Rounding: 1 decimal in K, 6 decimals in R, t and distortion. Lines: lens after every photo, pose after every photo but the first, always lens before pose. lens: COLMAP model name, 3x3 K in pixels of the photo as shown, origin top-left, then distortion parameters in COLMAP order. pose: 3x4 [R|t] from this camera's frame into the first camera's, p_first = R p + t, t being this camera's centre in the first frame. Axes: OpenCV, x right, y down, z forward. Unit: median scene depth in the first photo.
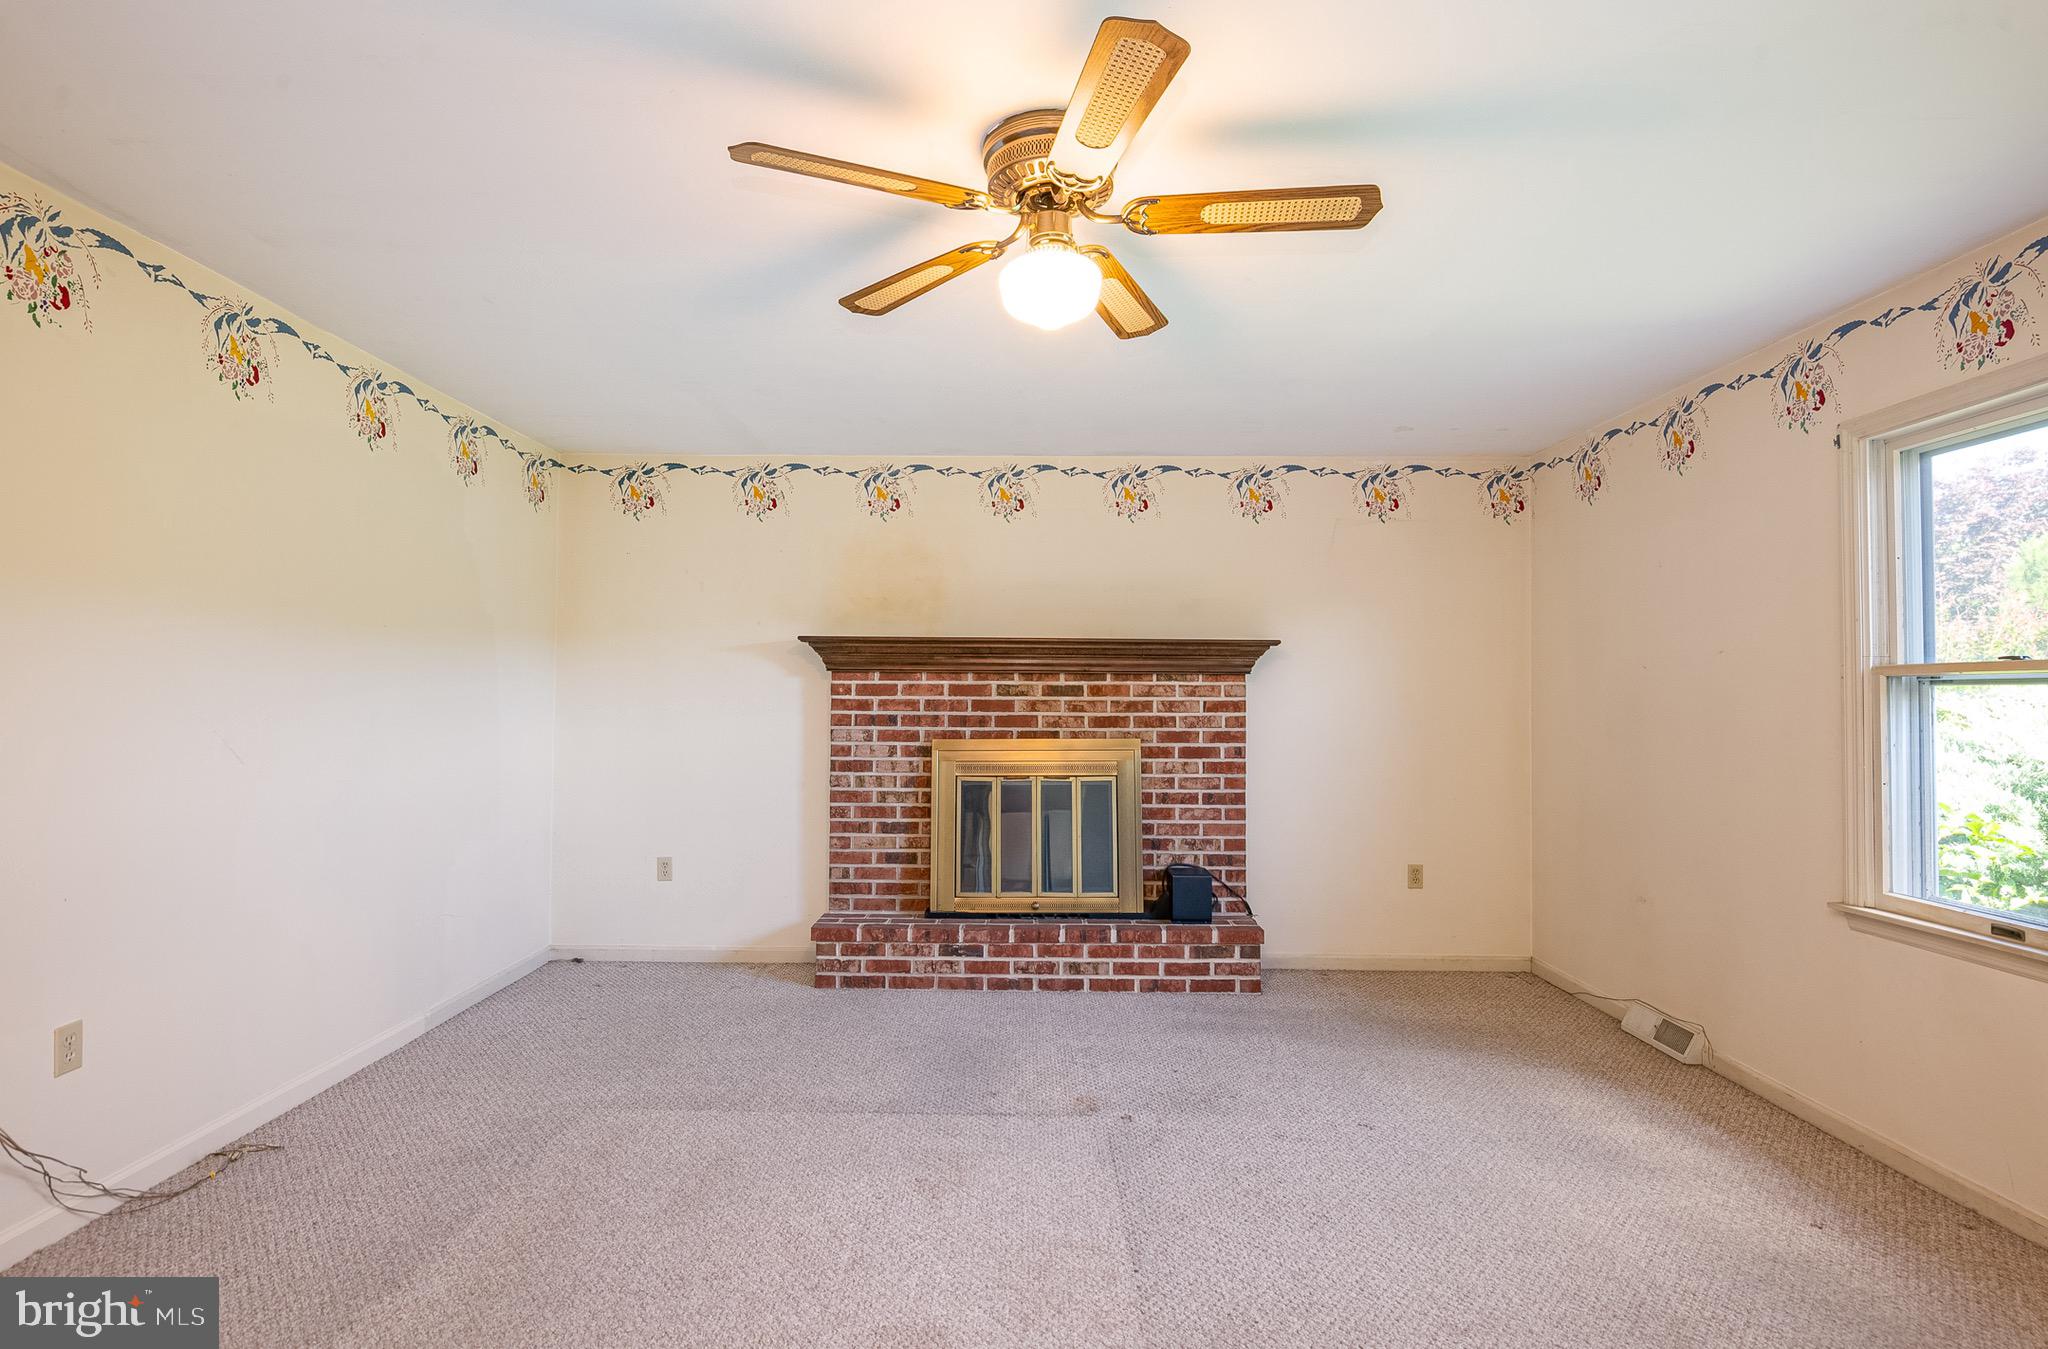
lens RADIAL K [[1015.3, 0, 1012.3], [0, 1015.3, 670.2], [0, 0, 1]] dist [0.005240, -0.010116]
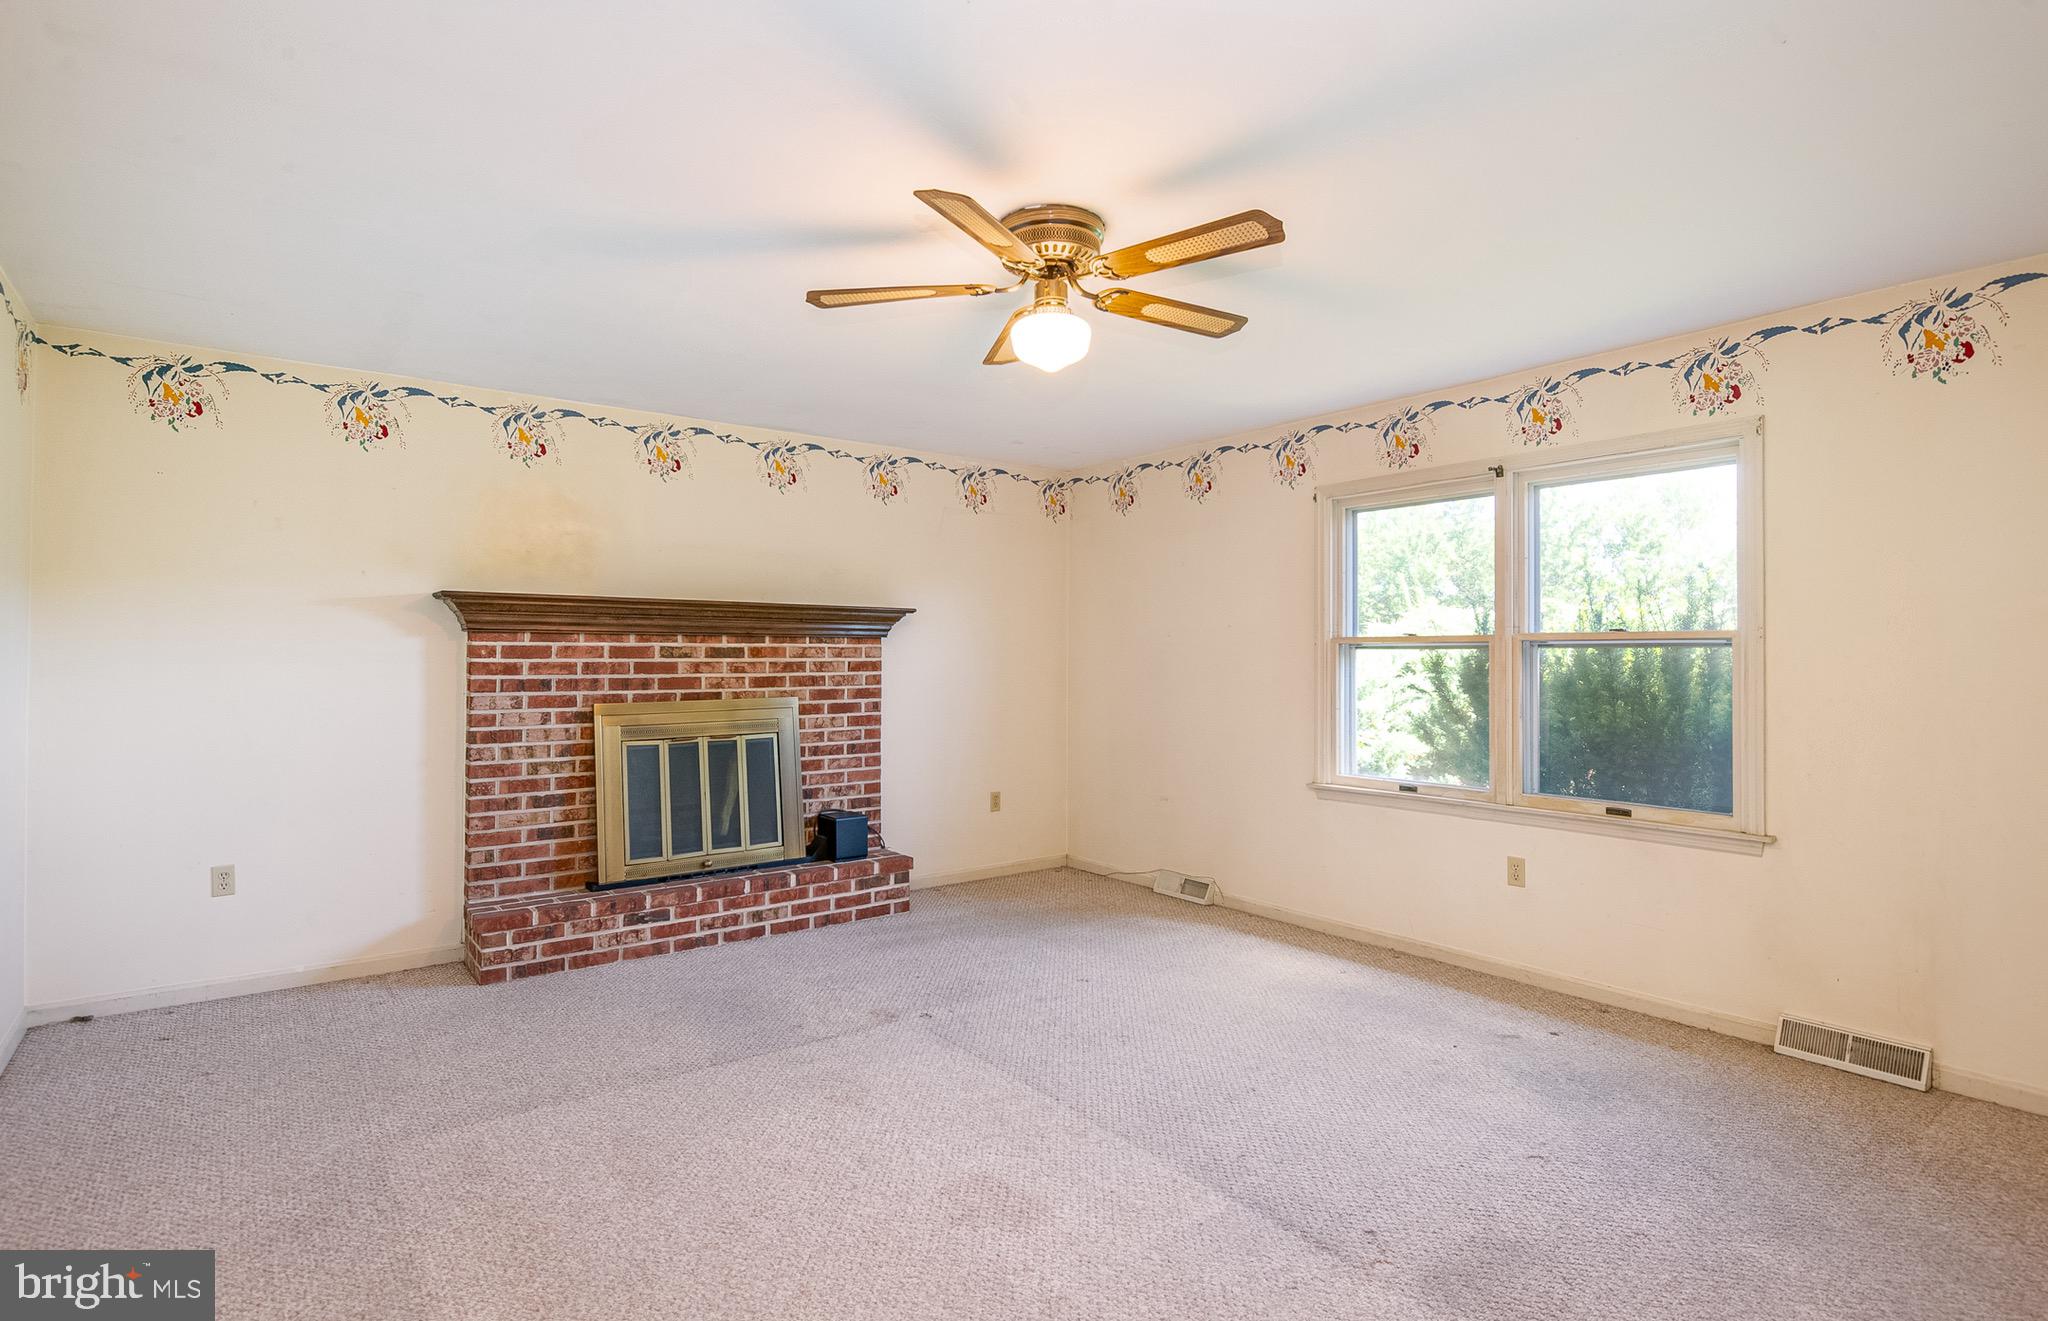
lens RADIAL K [[1018.5, 0, 1028.3], [0, 1018.5, 647.0], [0, 0, 1]] dist [-0.001894, -0.005320]
pose [[0.785291, 0.001069, 0.619126, -0.346819], [-0.011572, 0.999849, 0.012951, -0.002282], [-0.619019, -0.017335, 0.785185, 0.003004]]
